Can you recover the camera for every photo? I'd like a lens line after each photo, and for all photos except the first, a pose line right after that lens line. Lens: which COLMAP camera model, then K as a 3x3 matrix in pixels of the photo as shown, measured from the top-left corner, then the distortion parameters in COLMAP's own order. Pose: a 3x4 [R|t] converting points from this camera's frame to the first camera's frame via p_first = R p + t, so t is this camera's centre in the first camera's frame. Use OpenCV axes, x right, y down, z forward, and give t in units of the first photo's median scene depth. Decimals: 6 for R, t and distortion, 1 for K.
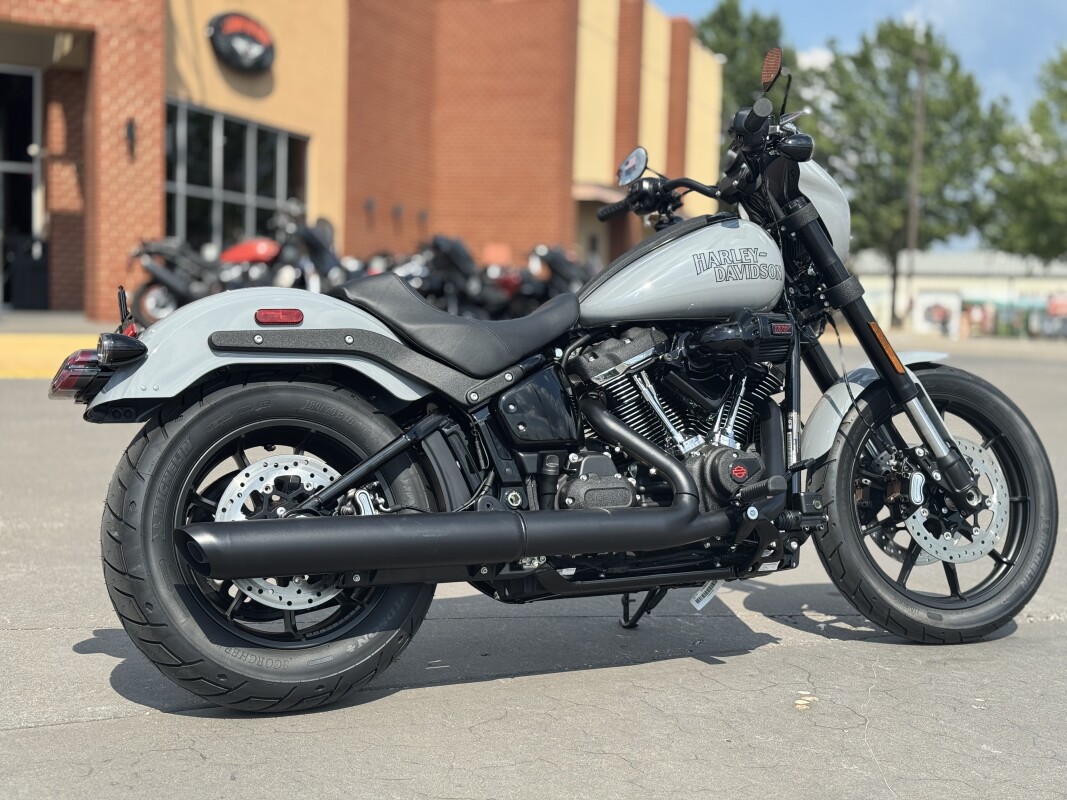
lens RADIAL K [[1484.4, 0, 535.2], [0, 1484.4, 399.3], [0, 0, 1]] dist [0.096137, 0.000000]
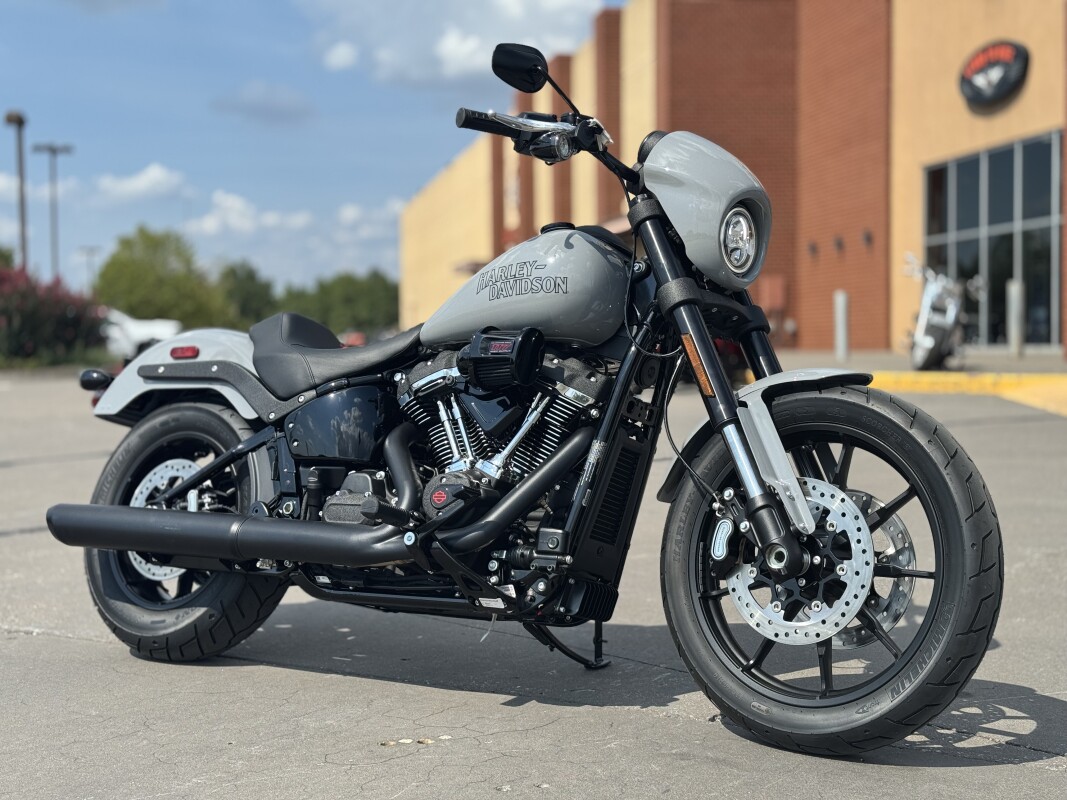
lens RADIAL K [[1484.4, 0, 533.9], [0, 1484.4, 400.2], [0, 0, 1]] dist [0.096137, 0.000000]
pose [[0.494235, -0.007398, -0.869297, 1.041441], [-0.027594, 0.999326, -0.024193, 0.008238], [0.868890, 0.035944, 0.493698, 0.598323]]
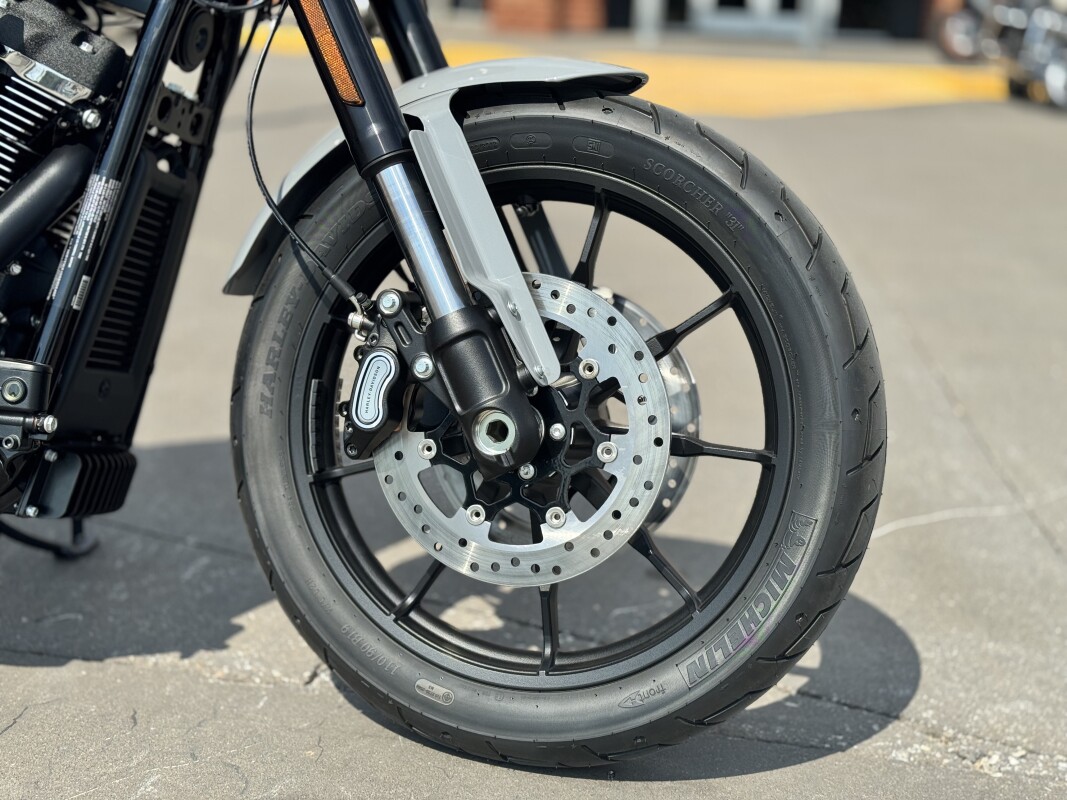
lens RADIAL K [[1484.4, 0, 533.2], [0, 1484.4, 374.4], [0, 0, 1]] dist [0.096137, 0.000000]
pose [[0.794115, 0.159826, -0.586377, 0.614677], [-0.070580, 0.982527, 0.172219, -0.021101], [0.603656, -0.095375, 0.791519, 0.813490]]
